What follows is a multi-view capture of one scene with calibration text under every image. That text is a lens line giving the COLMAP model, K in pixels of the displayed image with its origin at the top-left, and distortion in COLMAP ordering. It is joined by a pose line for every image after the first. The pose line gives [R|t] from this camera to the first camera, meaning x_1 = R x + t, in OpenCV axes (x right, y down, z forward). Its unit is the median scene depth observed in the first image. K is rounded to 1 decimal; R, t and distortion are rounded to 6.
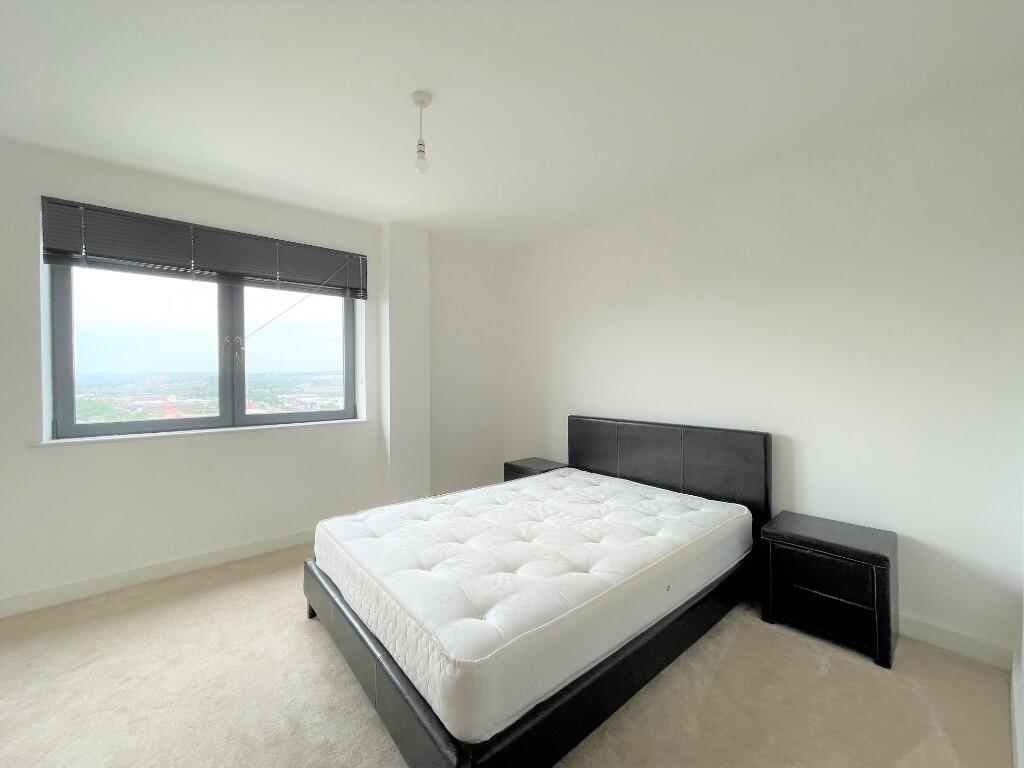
lens RADIAL K [[418.4, 0, 508.4], [0, 418.4, 382.0], [0, 0, 1]] dist [-0.001164, -0.000412]
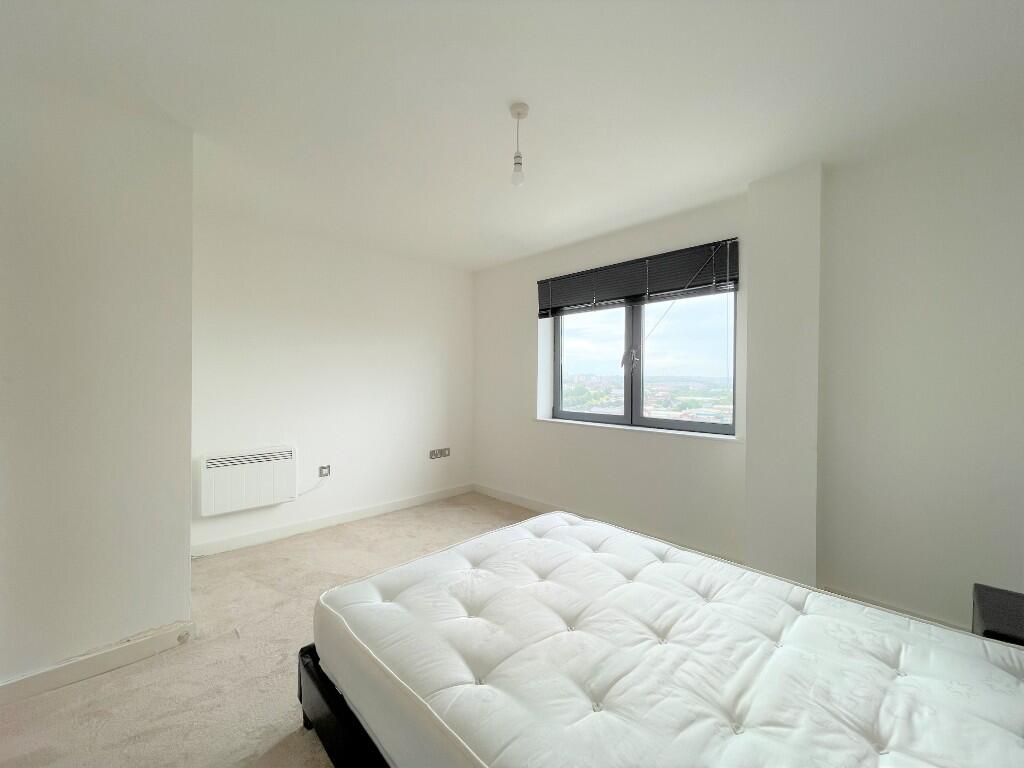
lens RADIAL K [[418.4, 0, 508.4], [0, 418.4, 382.0], [0, 0, 1]] dist [-0.001164, -0.000412]
pose [[0.073135, 0.013473, -0.997231, 0.539332], [-0.021407, 0.999700, 0.011936, -0.025914], [0.997092, 0.020475, 0.073402, 0.612854]]
